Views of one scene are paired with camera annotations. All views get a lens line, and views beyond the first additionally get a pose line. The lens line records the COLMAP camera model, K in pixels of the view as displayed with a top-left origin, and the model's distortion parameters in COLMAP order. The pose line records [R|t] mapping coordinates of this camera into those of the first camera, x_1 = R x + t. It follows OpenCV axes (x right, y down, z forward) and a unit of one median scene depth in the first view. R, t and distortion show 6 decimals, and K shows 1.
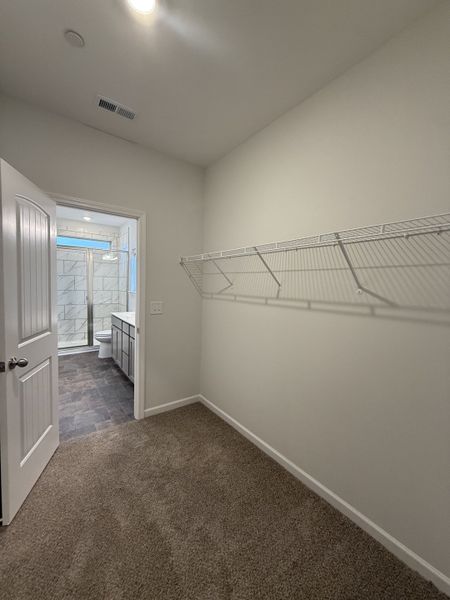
lens RADIAL K [[238.6, 0, 226.2], [0, 238.6, 297.5], [0, 0, 1]] dist [-0.002641, 0.000802]
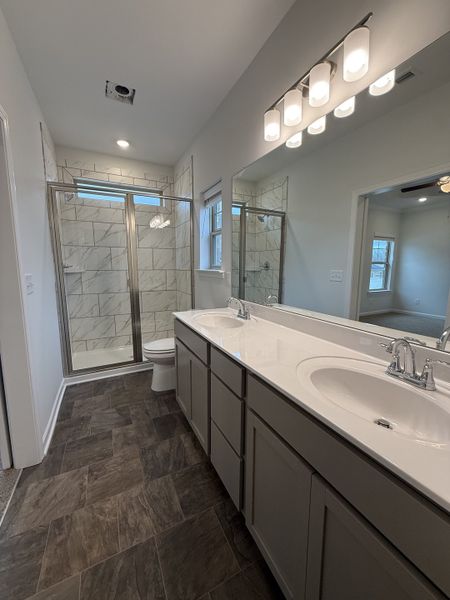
lens RADIAL K [[238.6, 0, 225.0], [0, 238.6, 299.0], [0, 0, 1]] dist [-0.002641, 0.000802]
pose [[0.985478, 0.002107, -0.169789, -0.235725], [0.012673, 0.996221, 0.085920, -0.004483], [0.169328, -0.086824, 0.981728, 0.433197]]
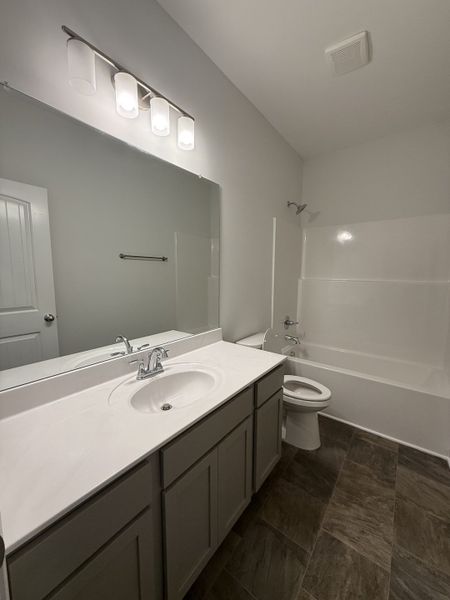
lens RADIAL K [[238.6, 0, 225.4], [0, 238.6, 299.6], [0, 0, 1]] dist [-0.002641, 0.000802]
pose [[-0.963554, -0.007196, -0.267416, -0.152392], [-0.051193, 0.986124, 0.157923, -0.032075], [0.262569, 0.165857, -0.950552, 0.807644]]
